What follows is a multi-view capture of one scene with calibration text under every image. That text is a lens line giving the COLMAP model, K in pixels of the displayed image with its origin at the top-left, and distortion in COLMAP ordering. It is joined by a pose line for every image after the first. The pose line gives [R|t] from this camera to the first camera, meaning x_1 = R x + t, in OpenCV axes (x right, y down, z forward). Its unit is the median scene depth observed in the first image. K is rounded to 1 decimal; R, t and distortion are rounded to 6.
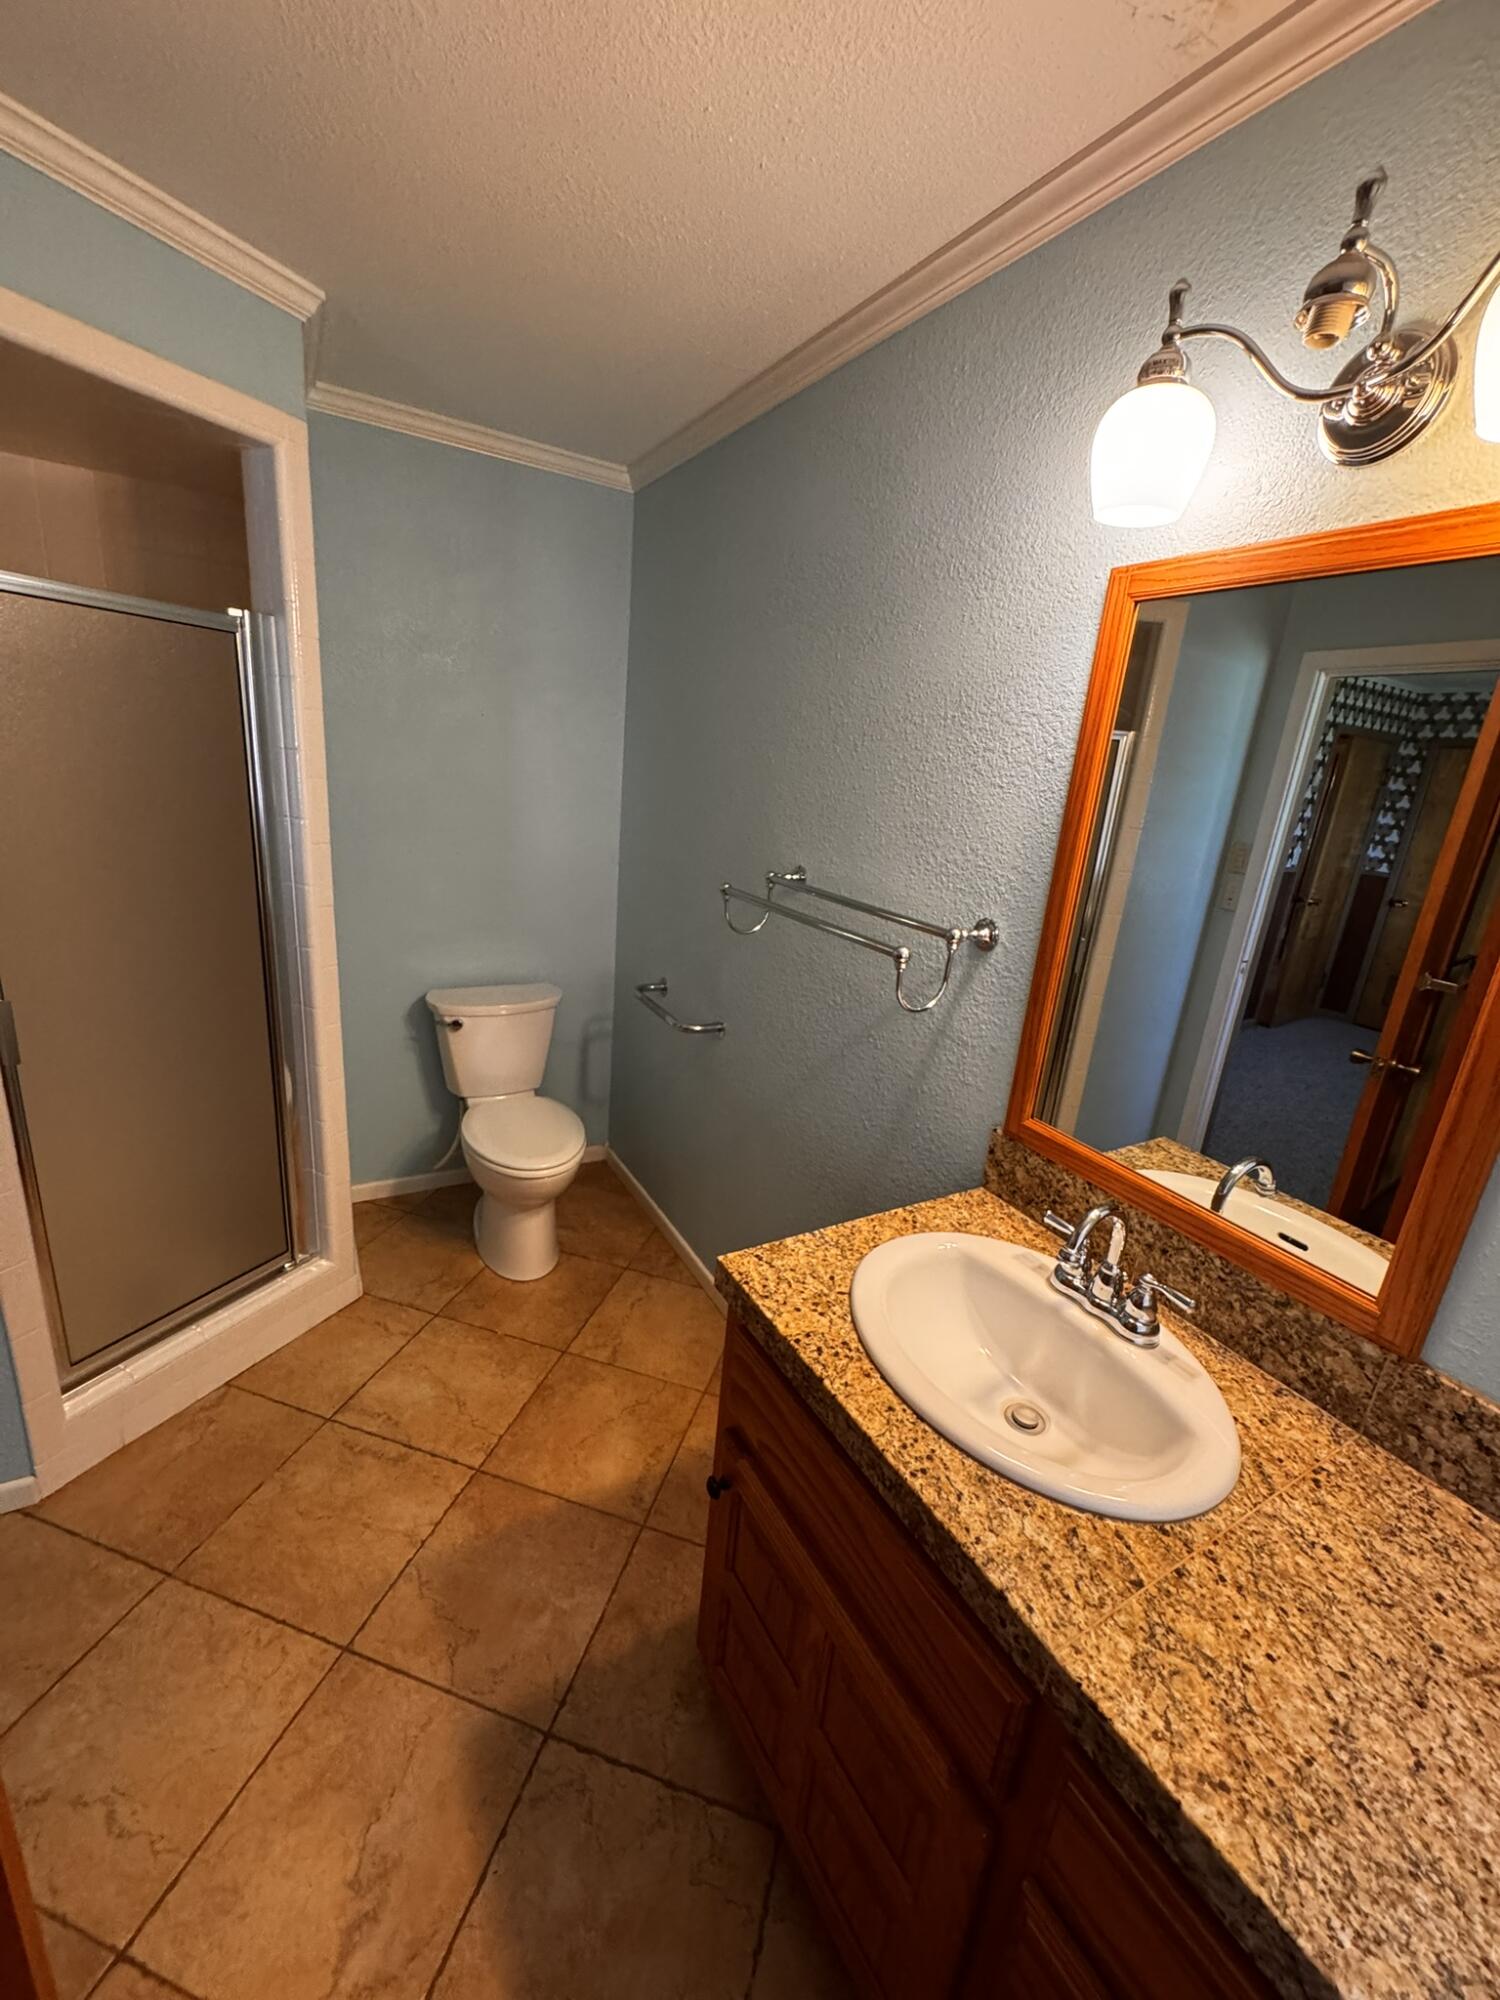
lens RADIAL K [[800.9, 0, 750.4], [0, 800.9, 997.7], [0, 0, 1]] dist [-0.007501, 0.000495]
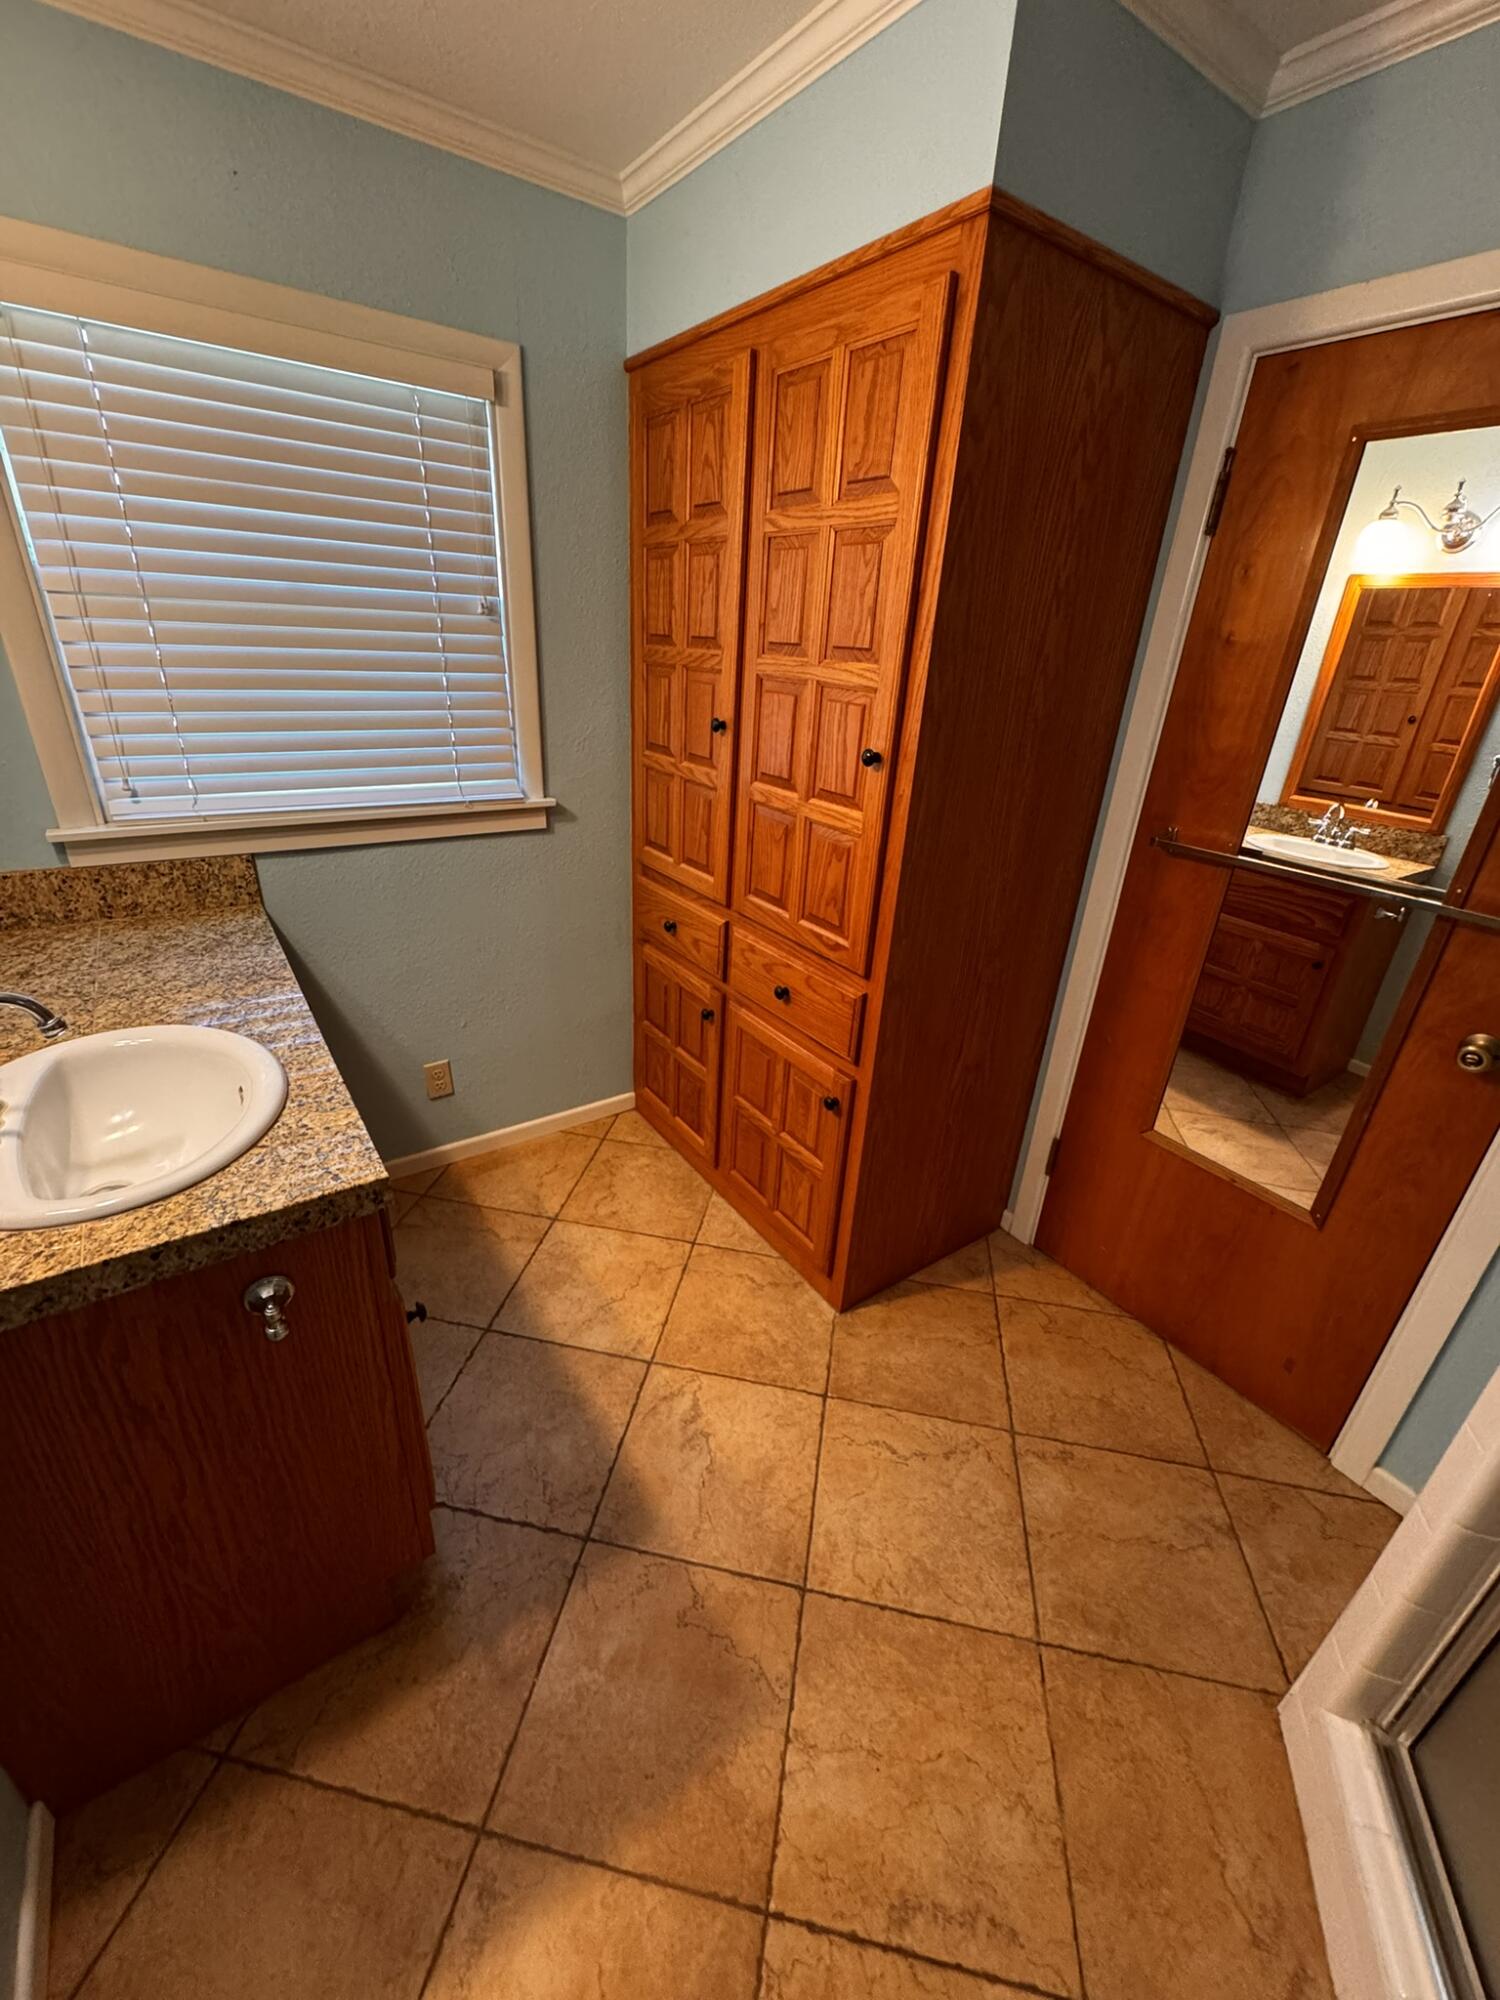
lens RADIAL K [[800.9, 0, 747.3], [0, 800.9, 999.3], [0, 0, 1]] dist [-0.007501, 0.000495]
pose [[-0.985432, -0.094353, -0.141497, -0.250245], [-0.163906, 0.748859, 0.642141, -0.383024], [0.045373, 0.655978, -0.753415, 1.368276]]
